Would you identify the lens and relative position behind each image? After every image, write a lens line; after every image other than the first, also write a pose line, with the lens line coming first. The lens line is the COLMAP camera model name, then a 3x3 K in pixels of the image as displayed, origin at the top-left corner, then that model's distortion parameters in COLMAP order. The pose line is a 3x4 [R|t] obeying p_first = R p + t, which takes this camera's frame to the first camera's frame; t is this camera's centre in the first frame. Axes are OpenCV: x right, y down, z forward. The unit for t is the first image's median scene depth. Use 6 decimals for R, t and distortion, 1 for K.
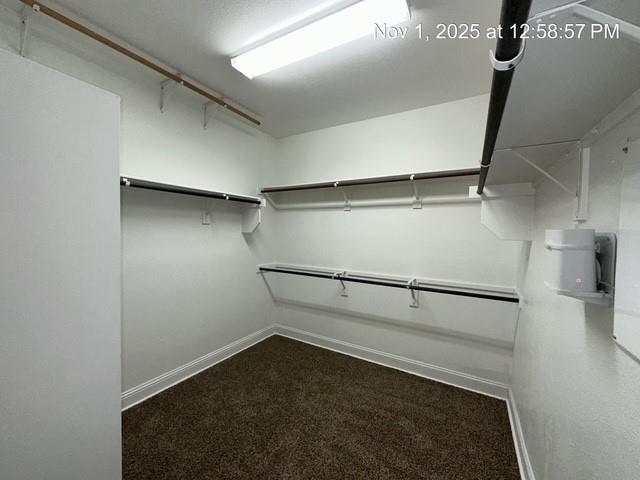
lens RADIAL K [[253.8, 0, 322.7], [0, 253.8, 242.6], [0, 0, 1]] dist [-0.003033, 0.000266]
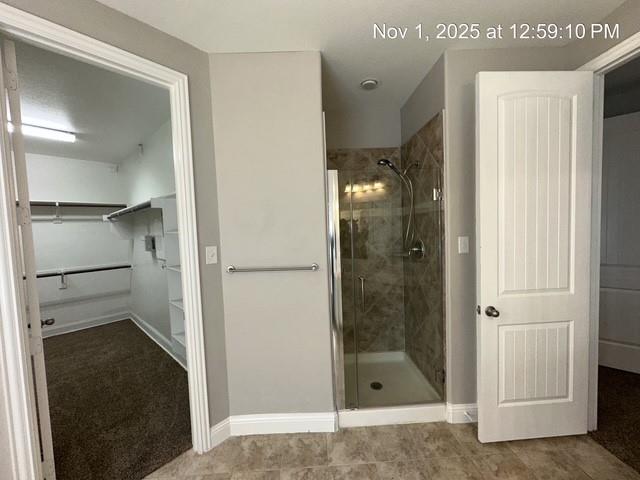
lens RADIAL K [[253.8, 0, 319.8], [0, 253.8, 239.1], [0, 0, 1]] dist [-0.003033, 0.000266]
pose [[0.208618, -0.066419, 0.975739, -0.871359], [0.078571, 0.995605, 0.050972, 0.006649], [-0.974836, 0.066031, 0.212920, -0.930235]]
